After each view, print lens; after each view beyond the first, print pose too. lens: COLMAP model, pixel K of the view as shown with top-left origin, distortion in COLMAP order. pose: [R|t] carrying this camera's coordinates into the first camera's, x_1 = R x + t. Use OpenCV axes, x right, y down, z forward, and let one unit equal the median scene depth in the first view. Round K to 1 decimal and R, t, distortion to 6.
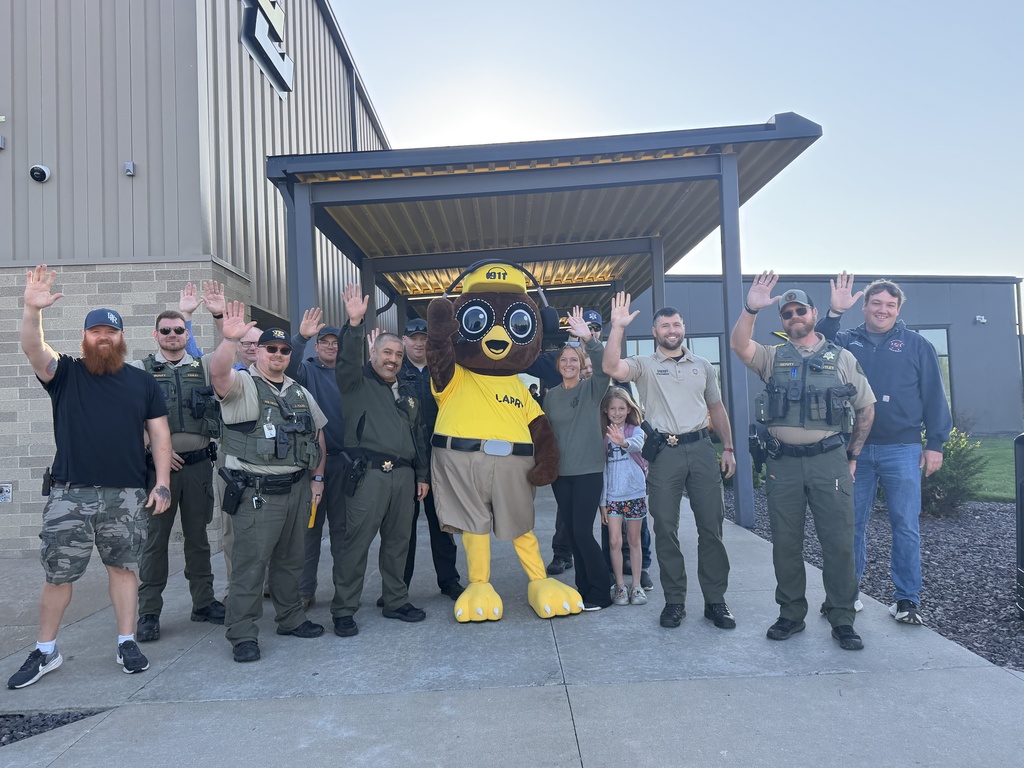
lens RADIAL K [[815.4, 0, 509.7], [0, 815.4, 387.4], [0, 0, 1]] dist [-0.000029, -0.008737]
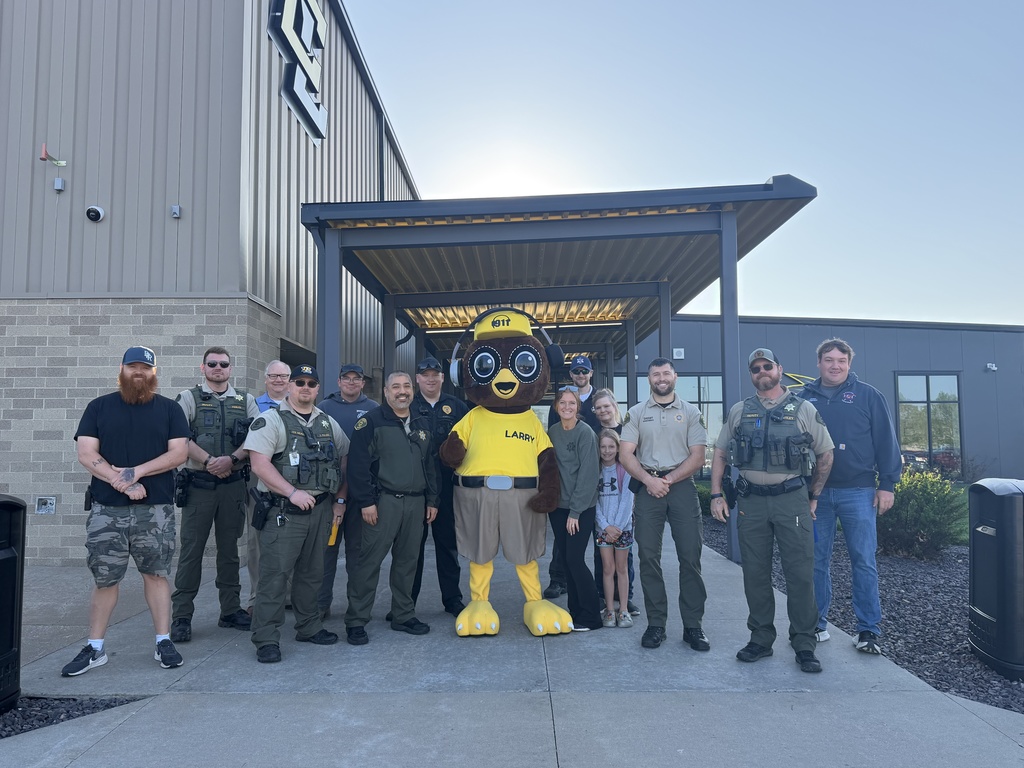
lens RADIAL K [[815.4, 0, 514.5], [0, 815.4, 381.2], [0, 0, 1]] dist [-0.000029, -0.008737]
pose [[0.999370, 0.032432, -0.014399, 0.015903], [-0.033040, 0.998476, -0.044208, -0.010330], [0.012943, 0.044656, 0.998919, -0.109755]]
